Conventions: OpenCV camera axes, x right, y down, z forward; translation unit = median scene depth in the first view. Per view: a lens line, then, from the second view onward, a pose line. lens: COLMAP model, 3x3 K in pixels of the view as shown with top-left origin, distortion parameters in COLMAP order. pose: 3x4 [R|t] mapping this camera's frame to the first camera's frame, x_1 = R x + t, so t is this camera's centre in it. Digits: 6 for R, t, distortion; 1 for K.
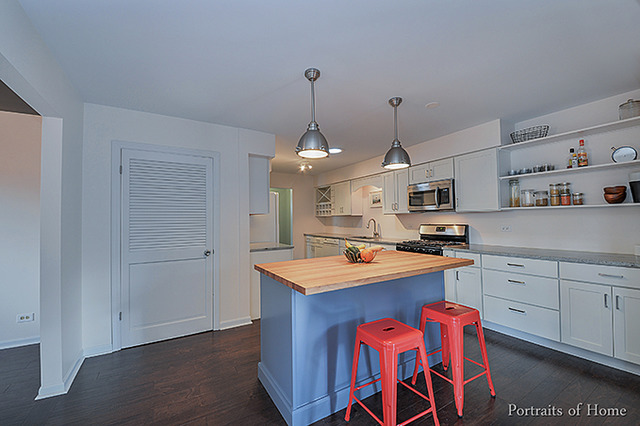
lens RADIAL K [[256.5, 0, 320.6], [0, 256.5, 215.0], [0, 0, 1]] dist [0.002098, 0.000132]
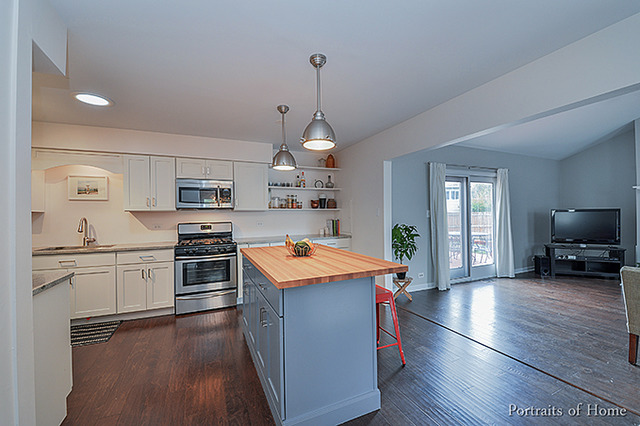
lens RADIAL K [[256.5, 0, 320.6], [0, 256.5, 215.0], [0, 0, 1]] dist [0.002098, 0.000132]
pose [[0.122578, 0.012864, 0.992376, -0.531409], [-0.005305, 0.999910, -0.012306, 0.018259], [-0.992445, -0.003756, 0.122635, 0.483513]]
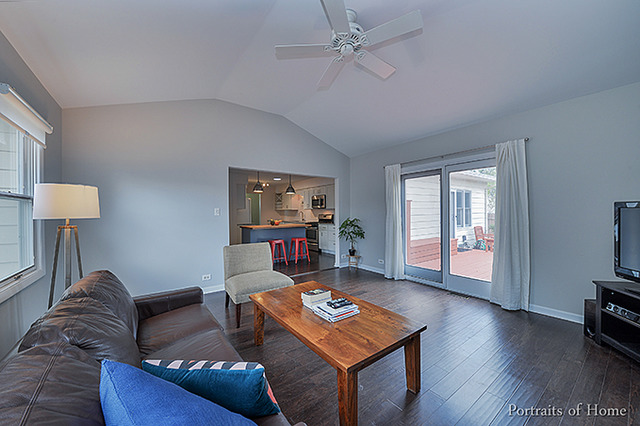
lens RADIAL K [[242.7, 0, 320.0], [0, 242.7, 213.0], [0, 0, 1]] dist [-0.000716, -0.000054]
pose [[0.996293, 0.001980, 0.086000, 0.274512], [-0.003832, 0.999764, 0.021377, -0.020961], [-0.085937, -0.021627, 0.996066, -1.216021]]
